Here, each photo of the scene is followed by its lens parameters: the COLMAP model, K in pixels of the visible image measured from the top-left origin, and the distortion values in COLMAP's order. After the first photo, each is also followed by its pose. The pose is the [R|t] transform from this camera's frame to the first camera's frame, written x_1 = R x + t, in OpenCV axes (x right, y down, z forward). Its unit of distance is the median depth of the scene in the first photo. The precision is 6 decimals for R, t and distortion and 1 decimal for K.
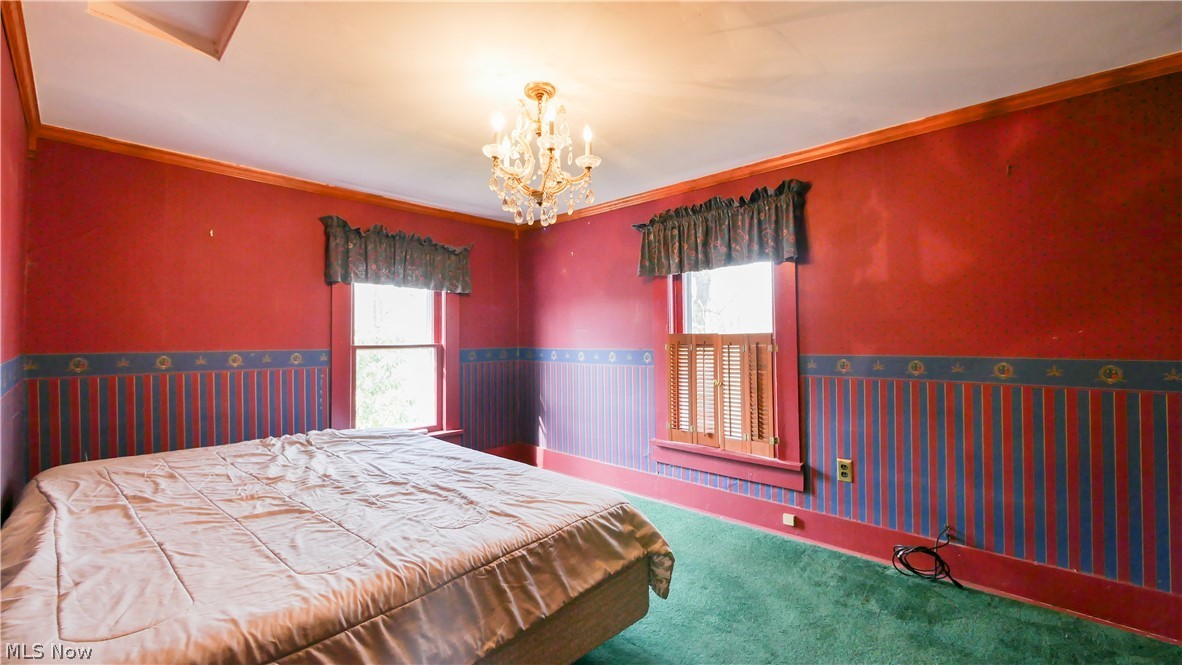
lens RADIAL K [[507.9, 0, 593.9], [0, 507.9, 334.1], [0, 0, 1]] dist [-0.005648, 0.000106]
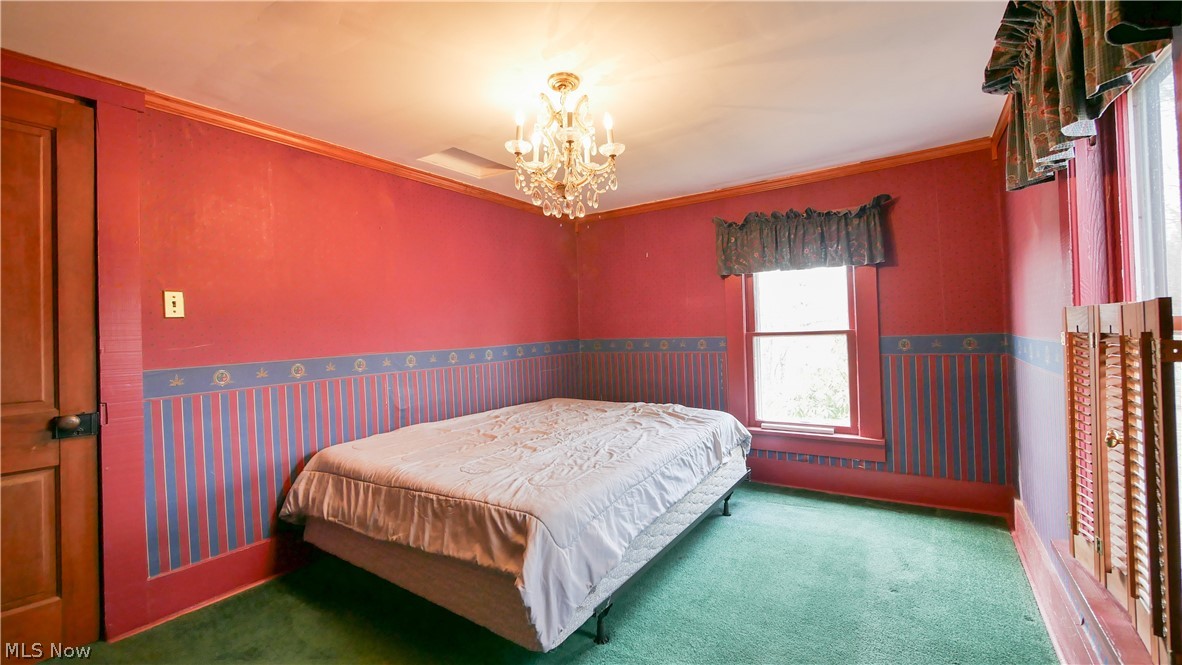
lens RADIAL K [[507.9, 0, 593.8], [0, 507.9, 330.2], [0, 0, 1]] dist [-0.005648, 0.000106]
pose [[0.121001, -0.001497, -0.992651, 1.053081], [0.035837, 0.999354, 0.002861, 0.003390], [0.992005, -0.035919, 0.120977, 1.088903]]
